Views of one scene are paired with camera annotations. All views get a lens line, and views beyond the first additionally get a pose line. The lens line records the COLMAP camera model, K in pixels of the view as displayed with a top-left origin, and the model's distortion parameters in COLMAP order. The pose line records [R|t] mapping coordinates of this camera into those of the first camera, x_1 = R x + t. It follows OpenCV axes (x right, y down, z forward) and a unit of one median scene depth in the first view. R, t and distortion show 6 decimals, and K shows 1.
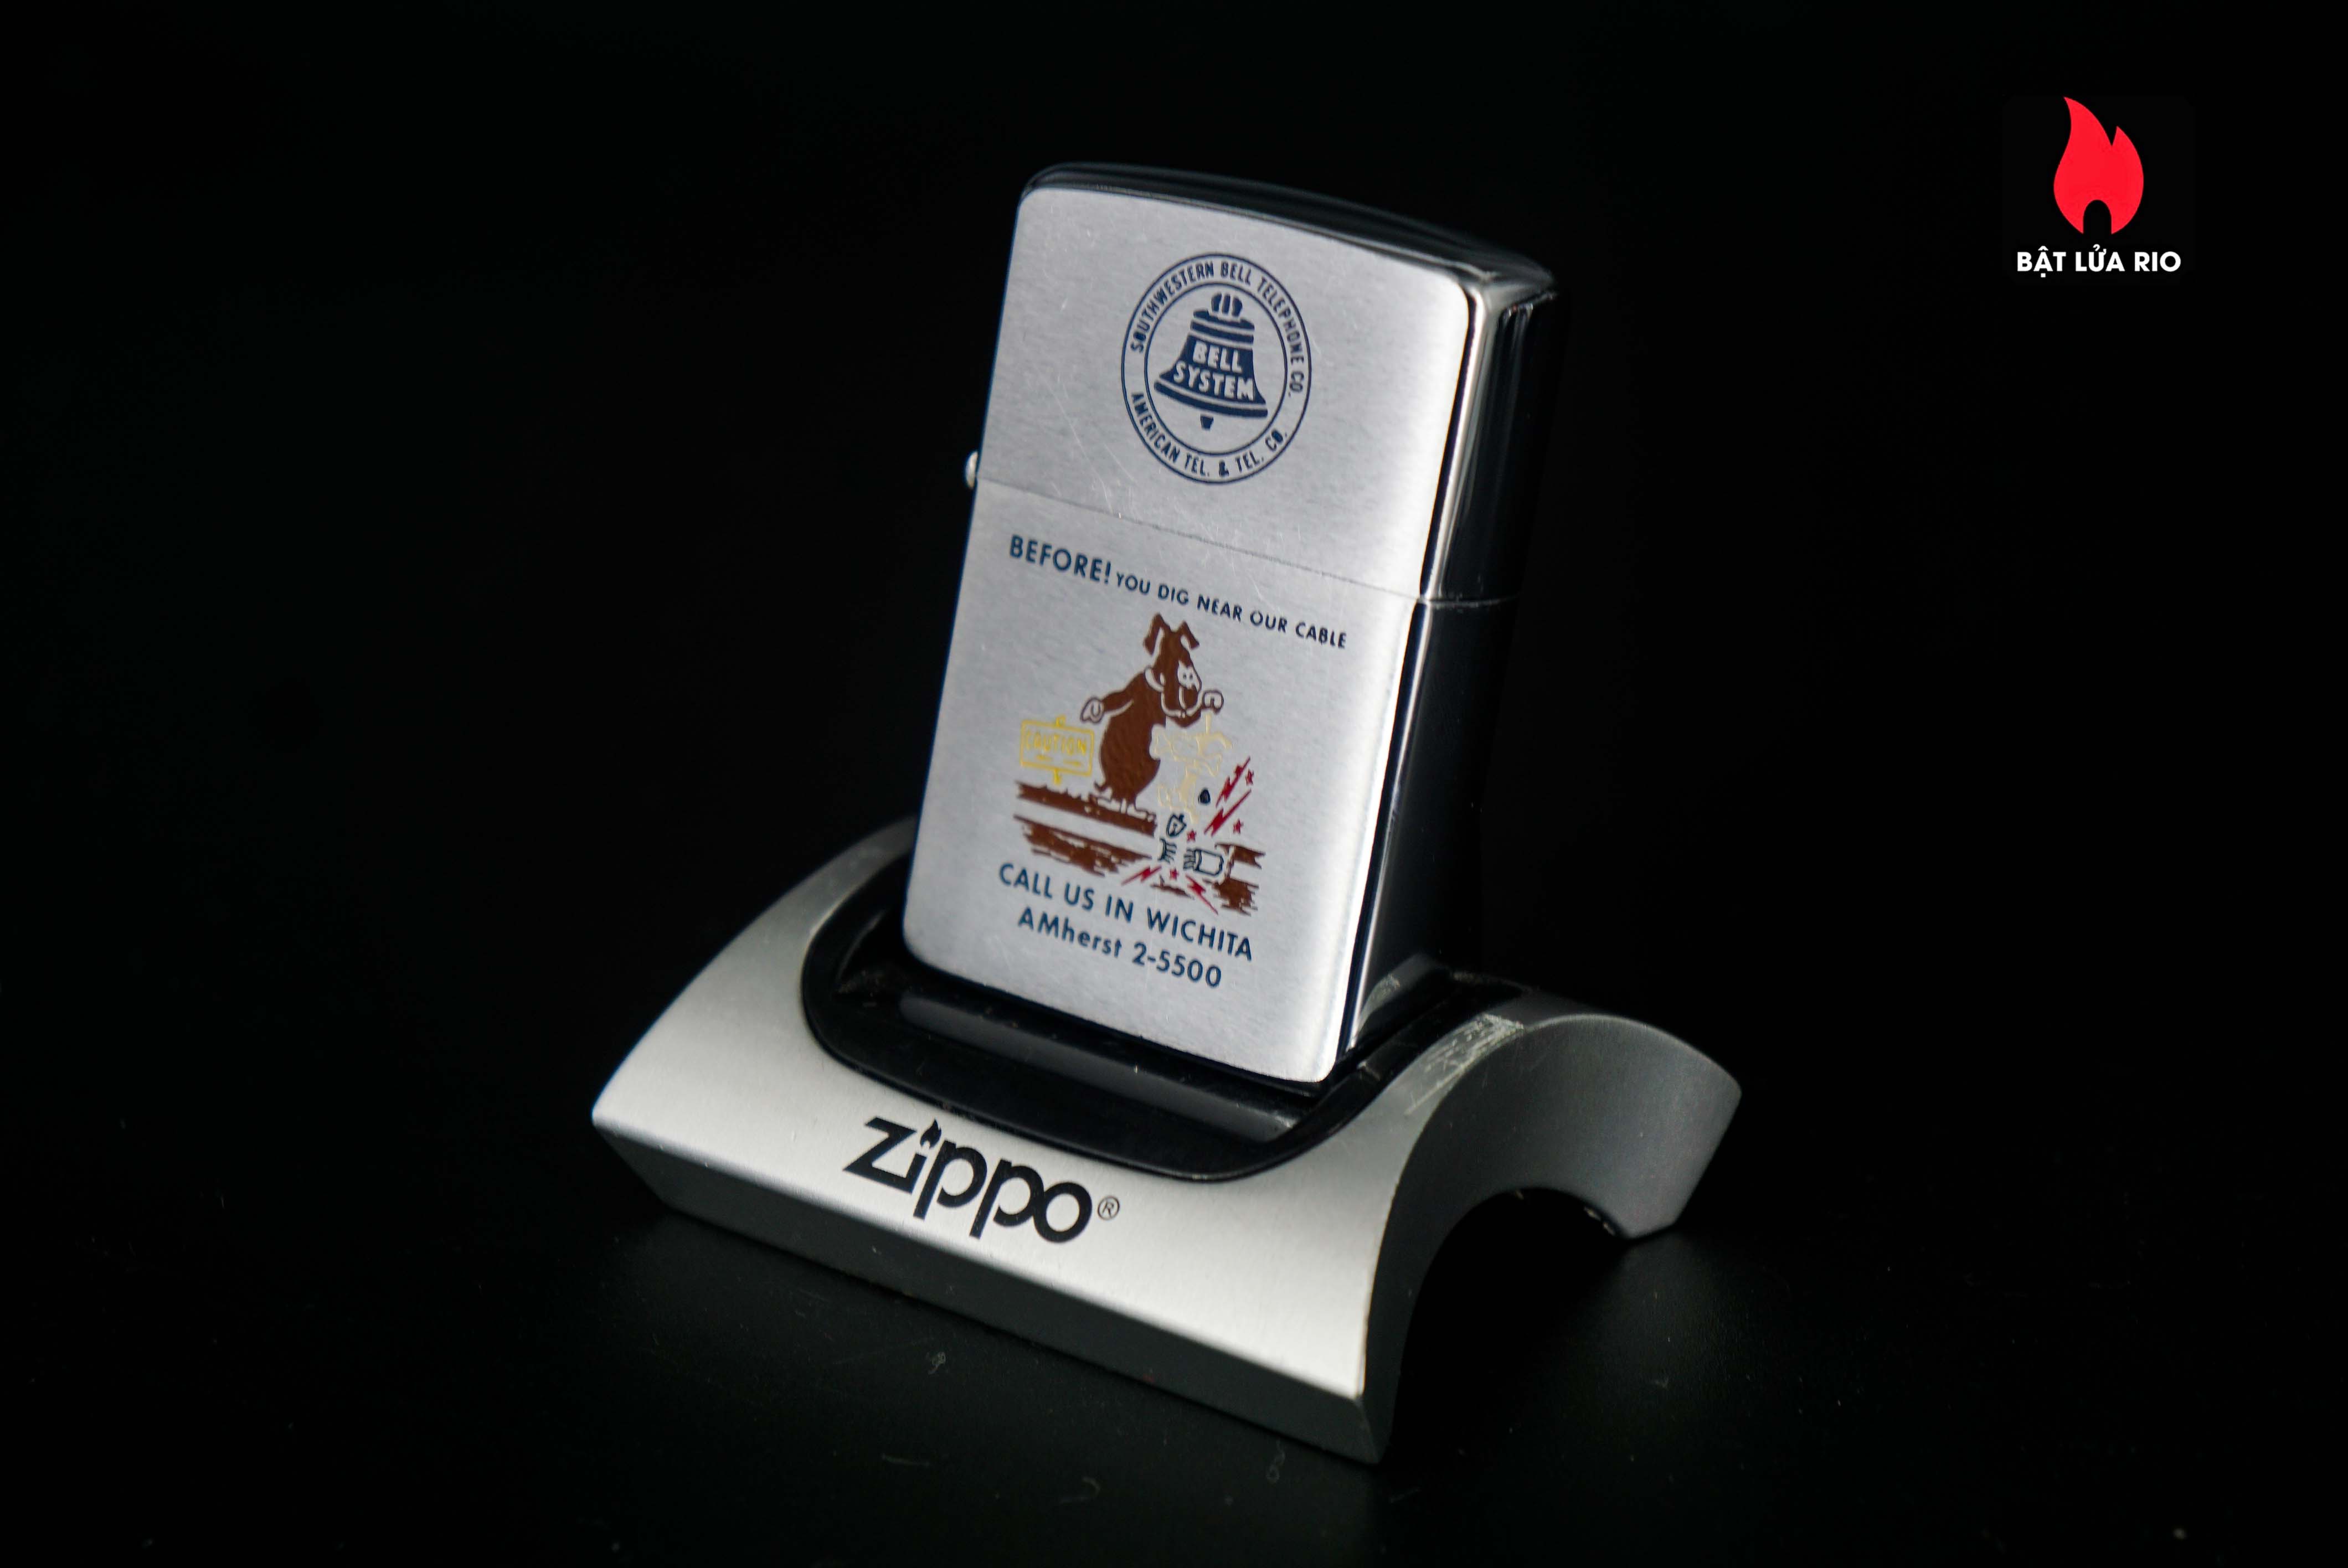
lens RADIAL K [[5678.6, 0, 1174.0], [0, 5678.6, 784.0], [0, 0, 1]] dist [0.310991, 0.288058]
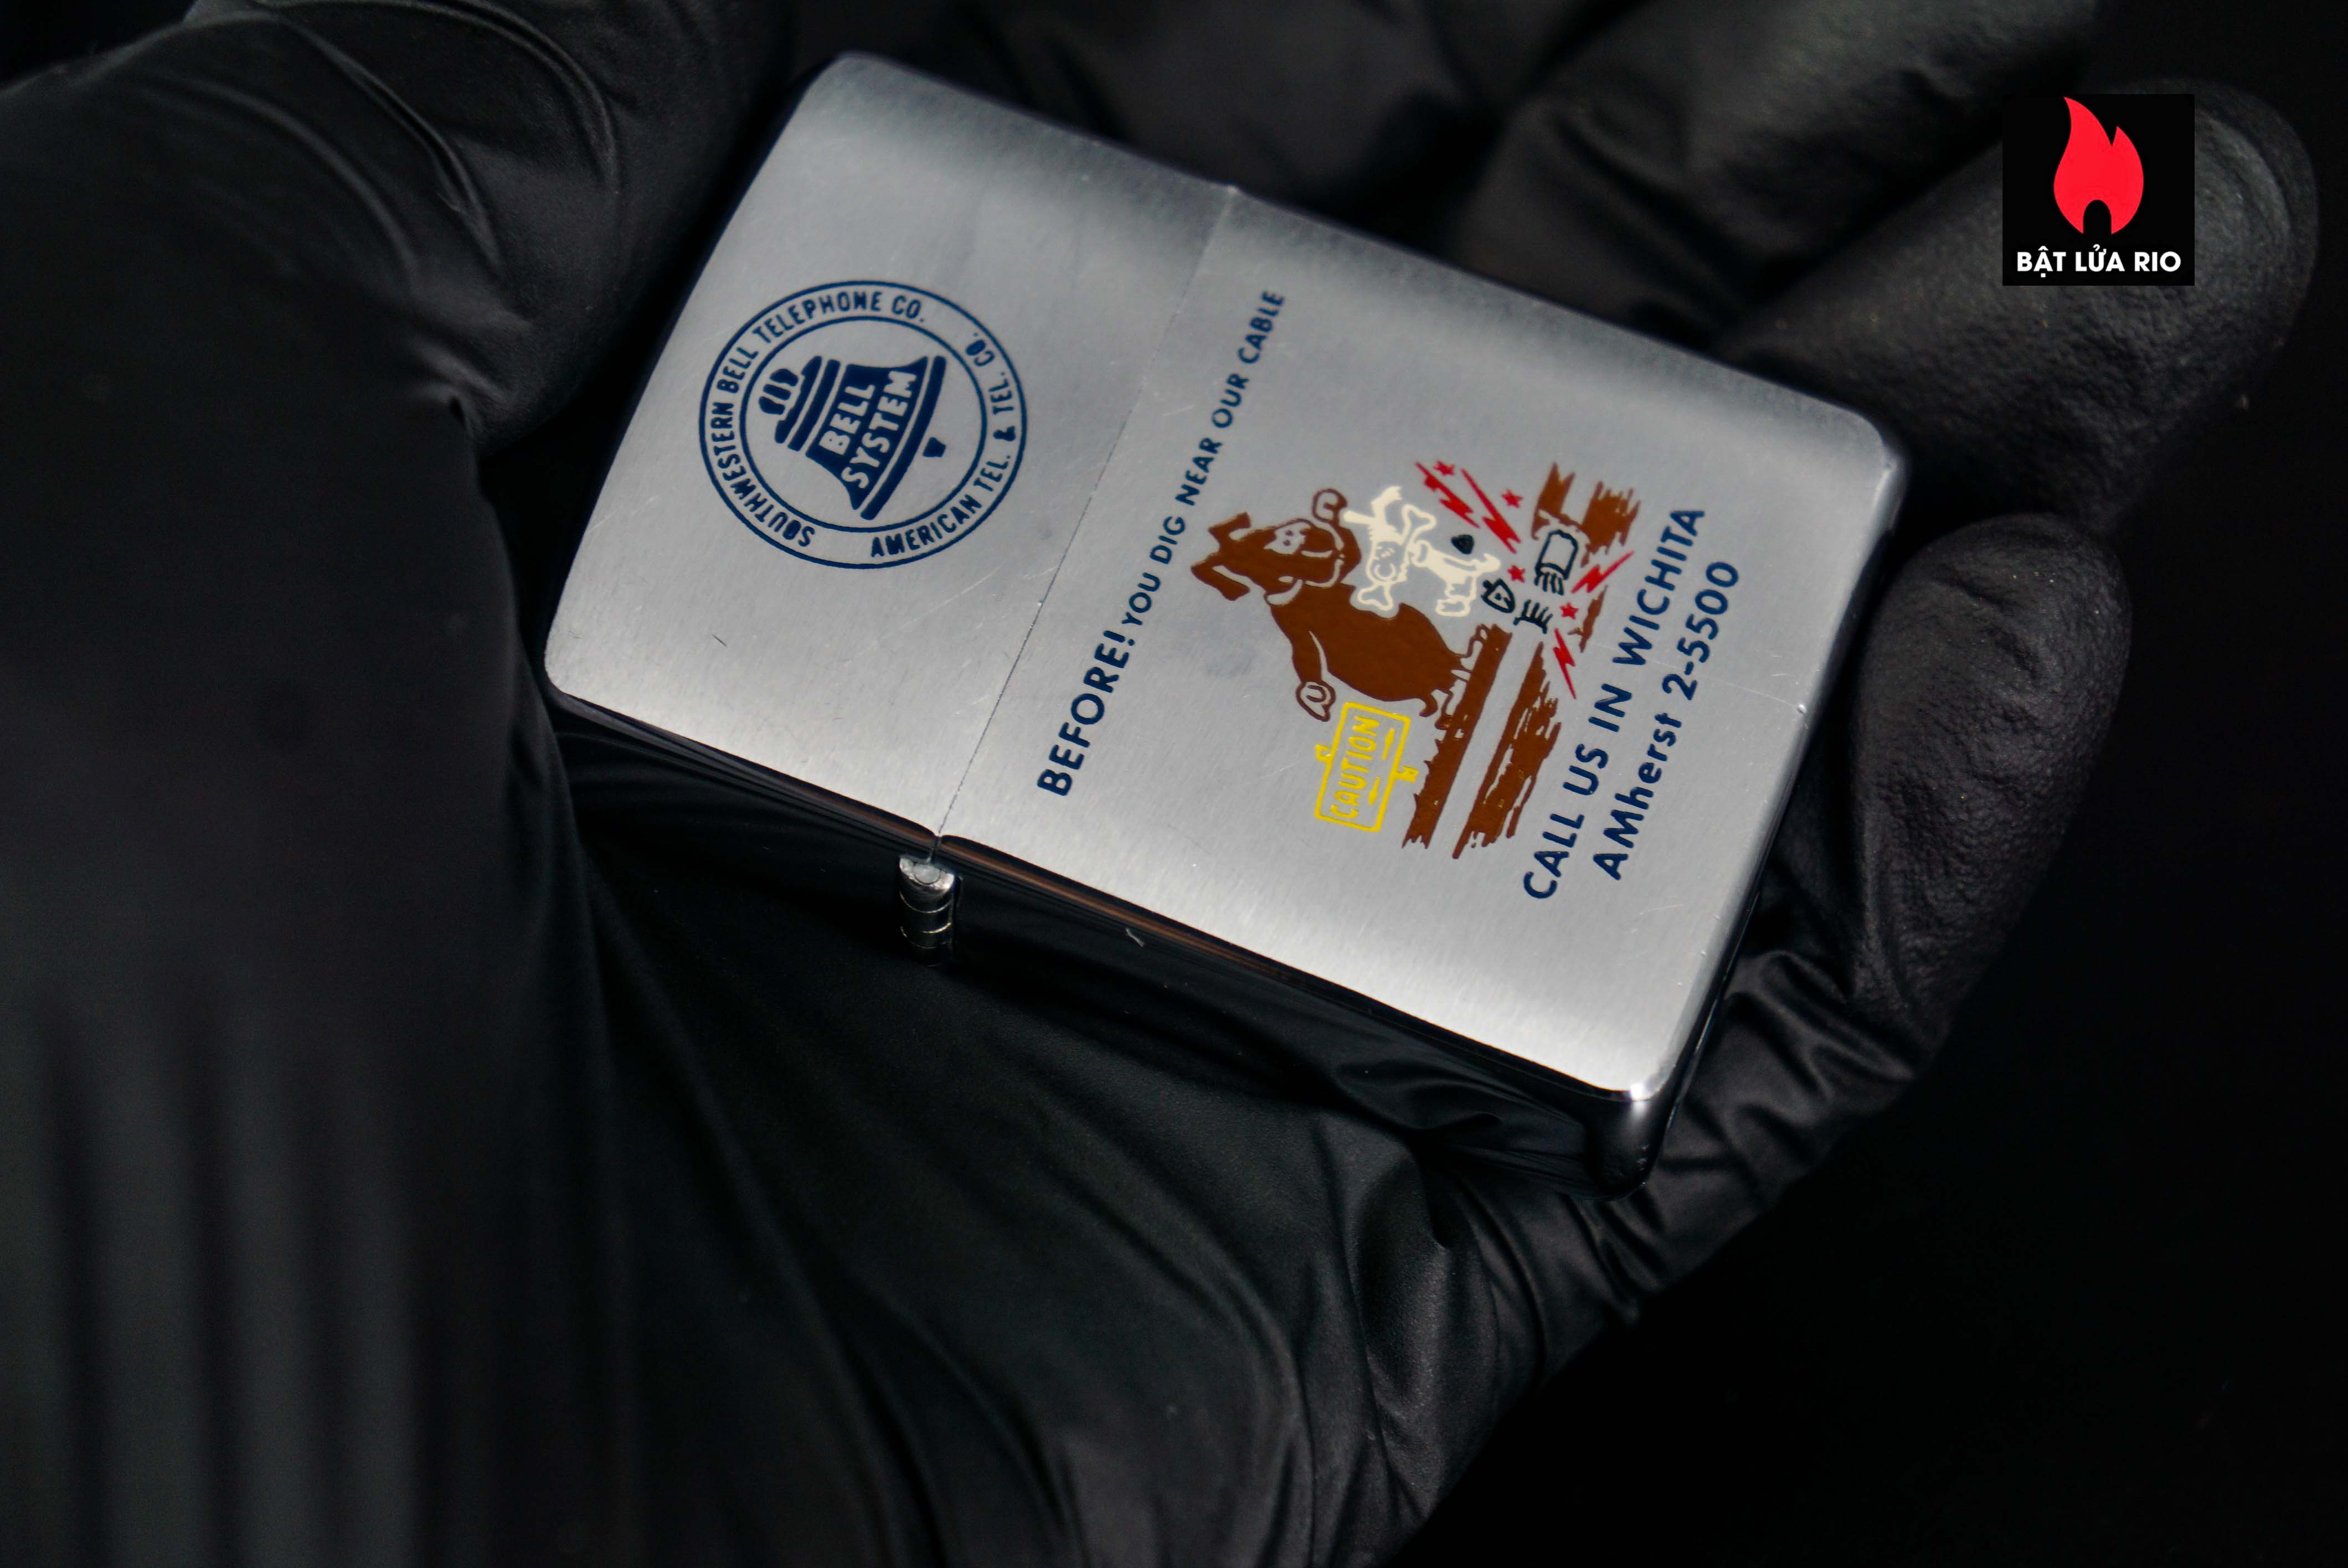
lens RADIAL K [[5678.6, 0, 1174.0], [0, 5678.6, 784.0], [0, 0, 1]] dist [0.310991, 0.288058]
pose [[0.127567, -0.513399, 0.848615, -0.603679], [0.990975, 0.101503, -0.087559, 0.031093], [-0.041184, 0.852126, 0.521714, 0.663919]]
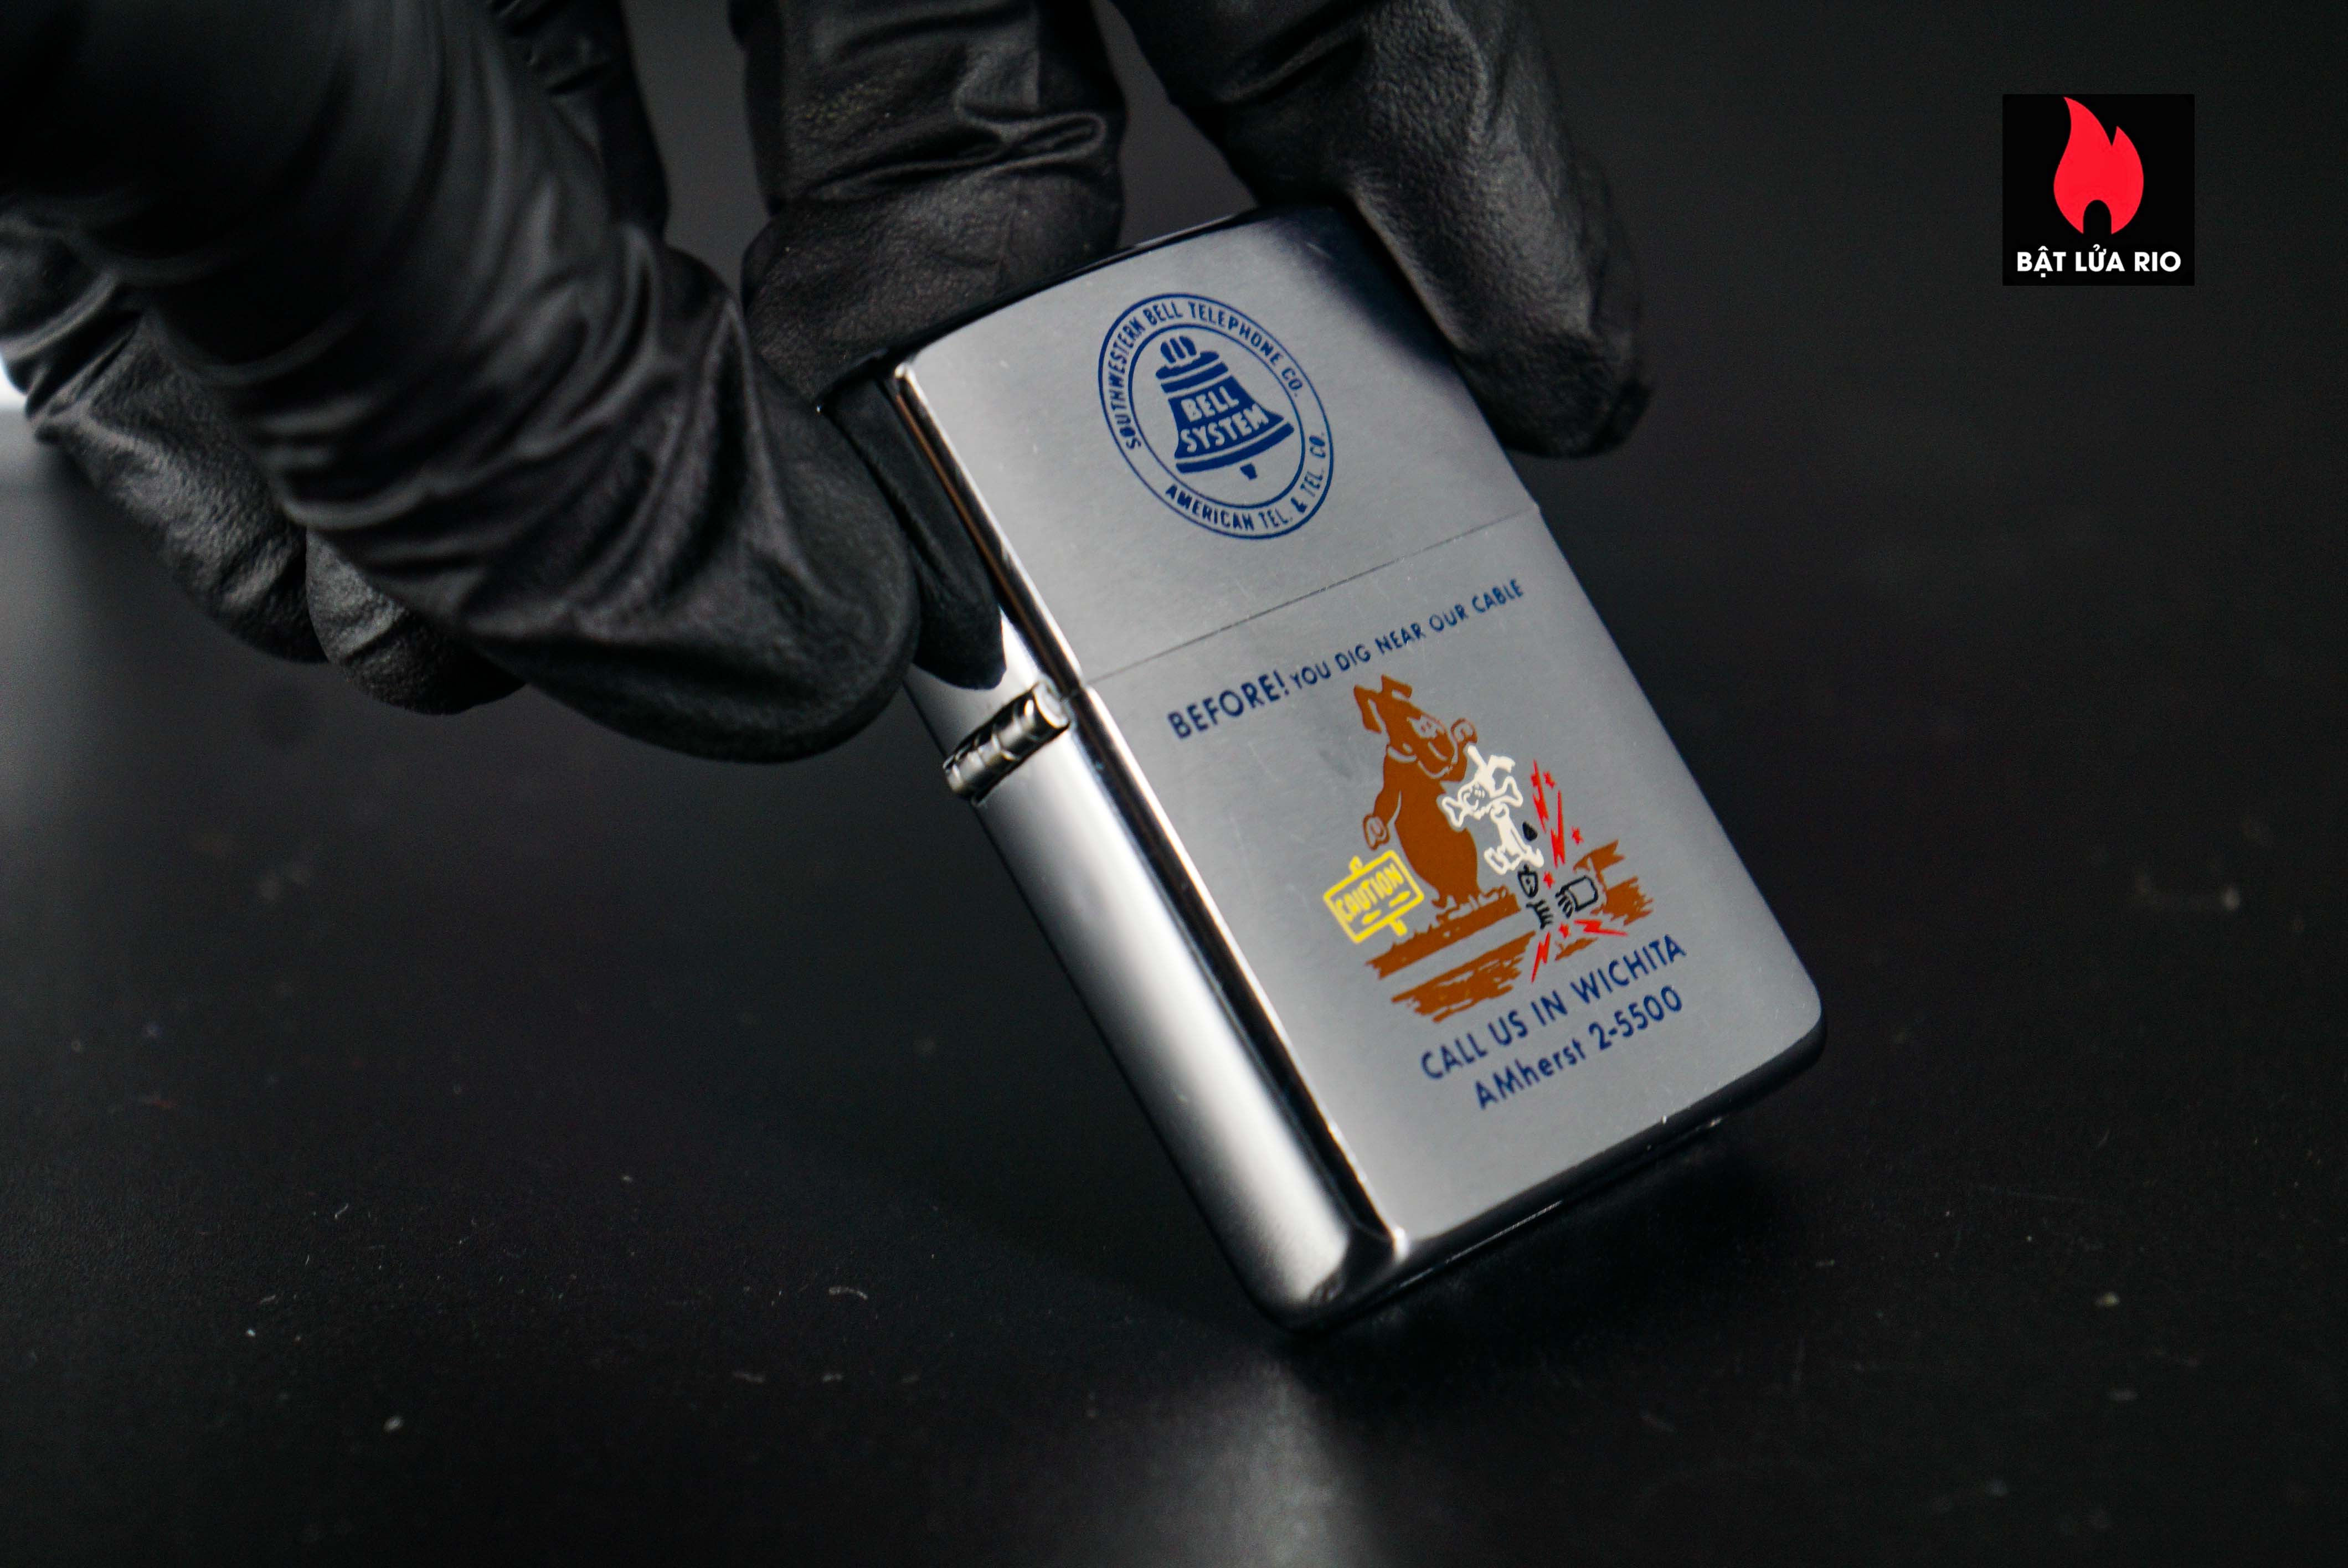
lens RADIAL K [[5678.6, 0, 1174.0], [0, 5678.6, 784.0], [0, 0, 1]] dist [0.310991, 0.288058]
pose [[0.184909, -0.147416, 0.971636, -0.799958], [0.679143, 0.733788, -0.017915, -0.022856], [-0.710334, 0.663192, 0.235800, 0.838230]]
